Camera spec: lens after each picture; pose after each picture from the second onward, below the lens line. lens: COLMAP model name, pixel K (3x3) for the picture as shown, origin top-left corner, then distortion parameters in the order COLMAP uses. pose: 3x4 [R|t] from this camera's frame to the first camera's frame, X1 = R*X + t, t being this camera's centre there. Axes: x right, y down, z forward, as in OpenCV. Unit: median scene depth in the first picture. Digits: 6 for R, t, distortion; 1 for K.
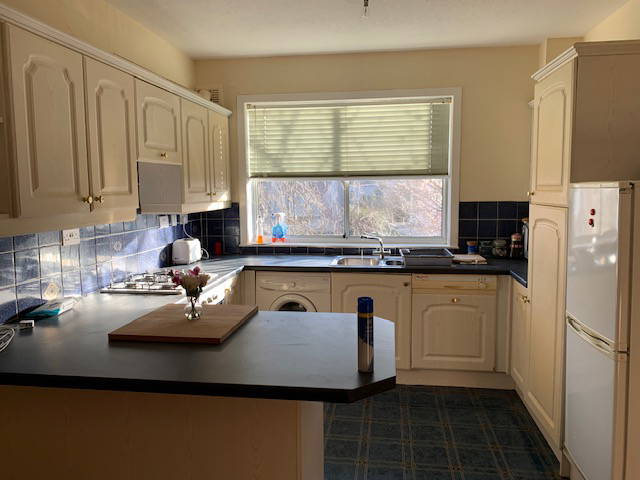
lens RADIAL K [[490.8, 0, 320.1], [0, 490.8, 236.1], [0, 0, 1]] dist [0.019300, -0.051037]
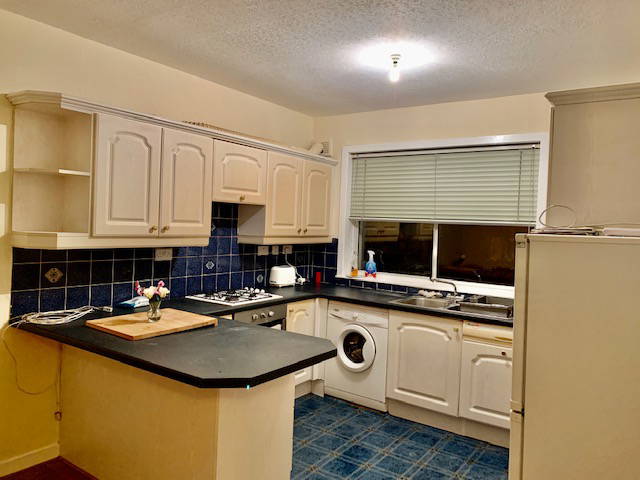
lens RADIAL K [[490.8, 0, 314.9], [0, 490.8, 237.0], [0, 0, 1]] dist [0.019300, -0.051037]
pose [[0.887264, 0.054490, -0.458033, 0.350972], [-0.089978, 0.994368, -0.056003, -0.006276], [0.452402, 0.090902, 0.887169, -0.028172]]
